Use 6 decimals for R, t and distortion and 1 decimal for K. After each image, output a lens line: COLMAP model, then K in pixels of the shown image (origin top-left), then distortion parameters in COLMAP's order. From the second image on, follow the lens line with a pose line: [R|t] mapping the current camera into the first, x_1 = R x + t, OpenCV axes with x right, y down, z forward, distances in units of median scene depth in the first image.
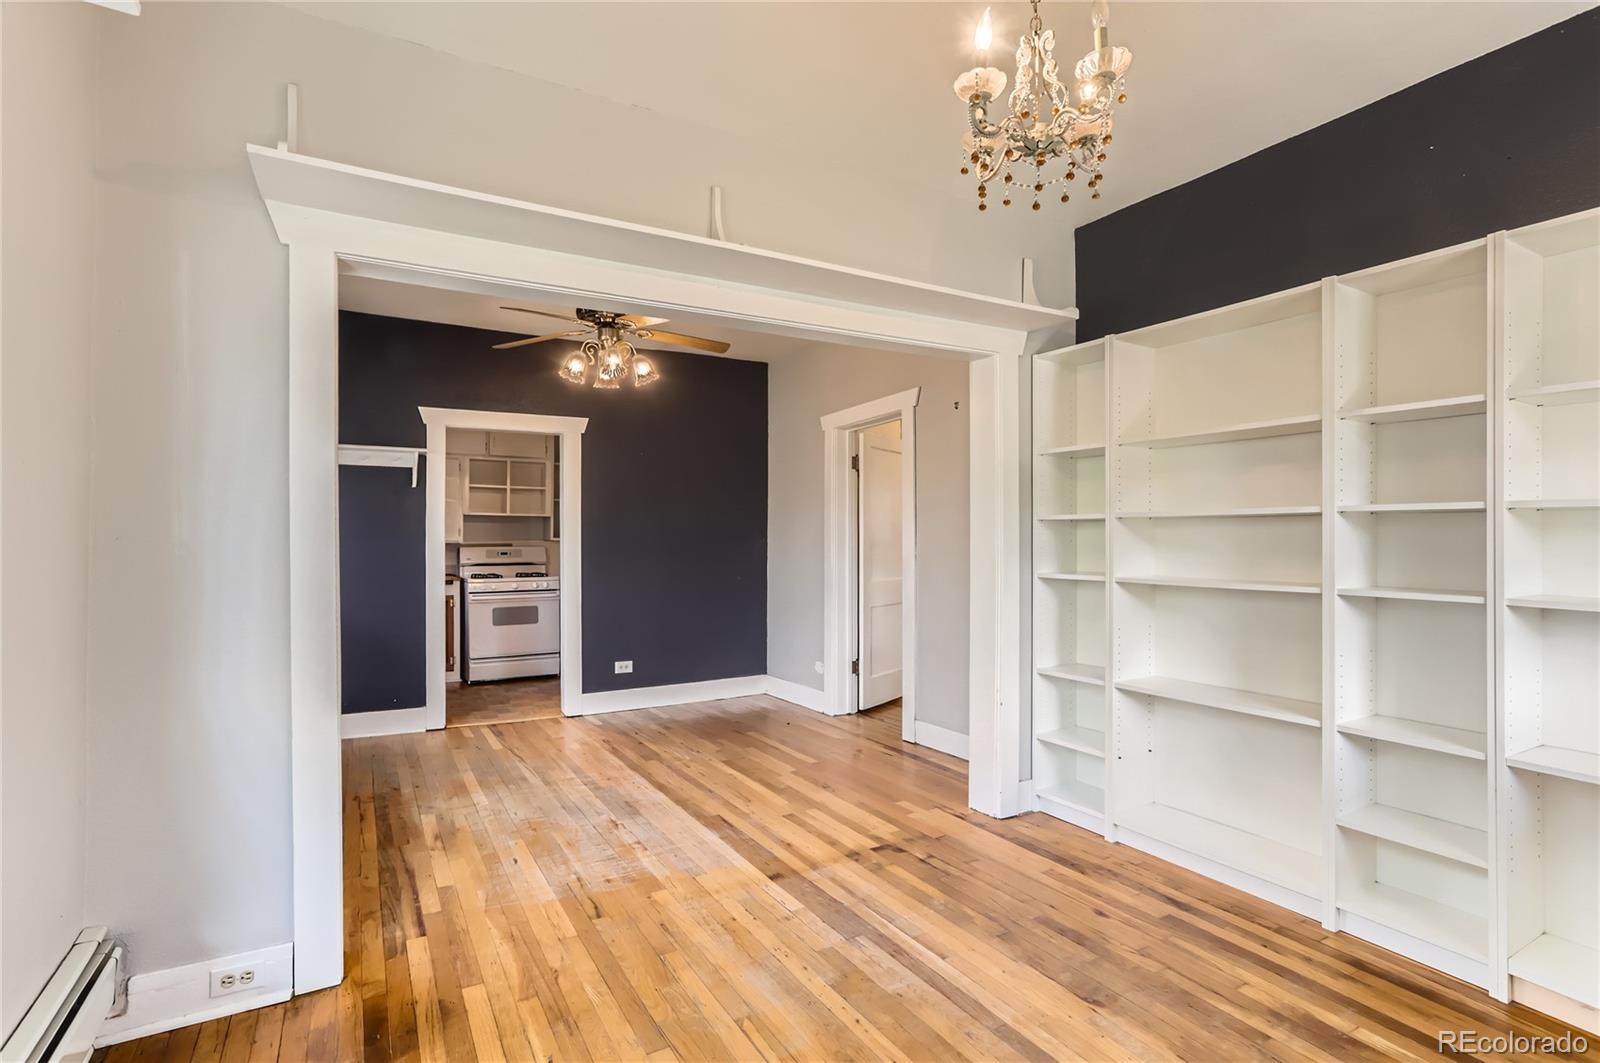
lens RADIAL K [[767.1, 0, 806.0], [0, 767.1, 541.2], [0, 0, 1]] dist [-0.018949, 0.000317]
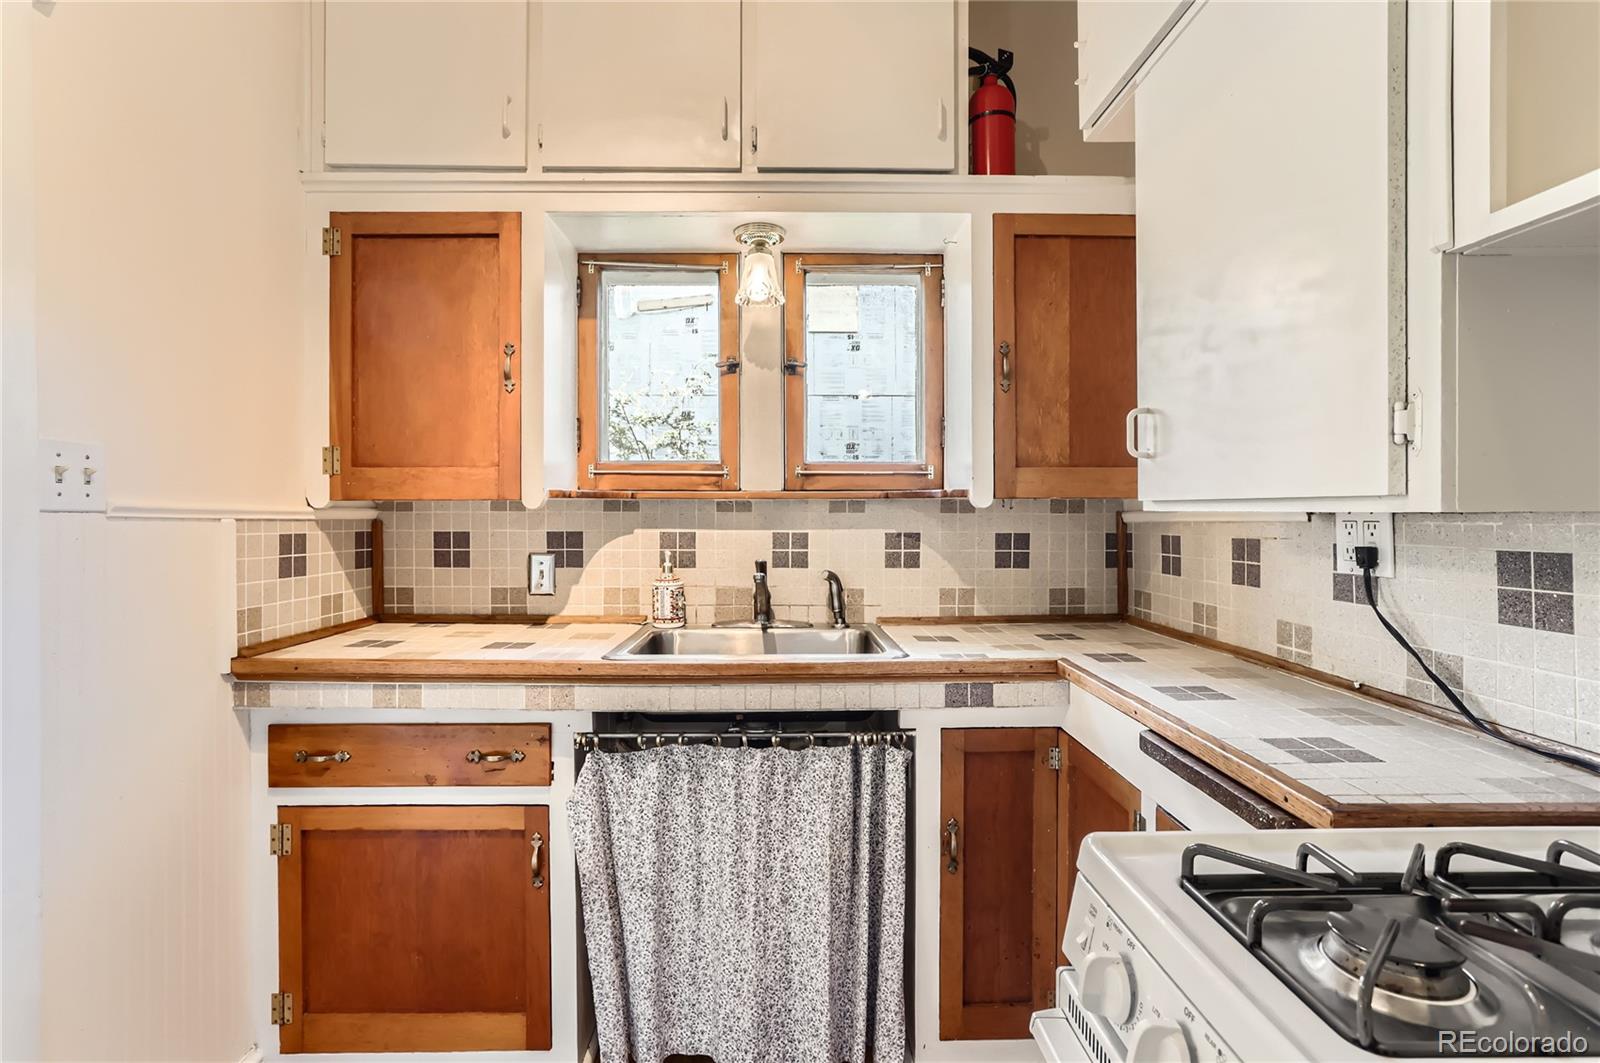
lens RADIAL K [[769.7, 0, 800.0], [0, 769.7, 531.5], [0, 0, 1]] dist [-0.046327, 0.031324]
pose [[-0.495520, 0.022241, -0.868312, -0.488862], [0.002627, 0.999706, 0.024107, 0.003314], [0.868593, 0.009664, -0.495433, 1.555462]]
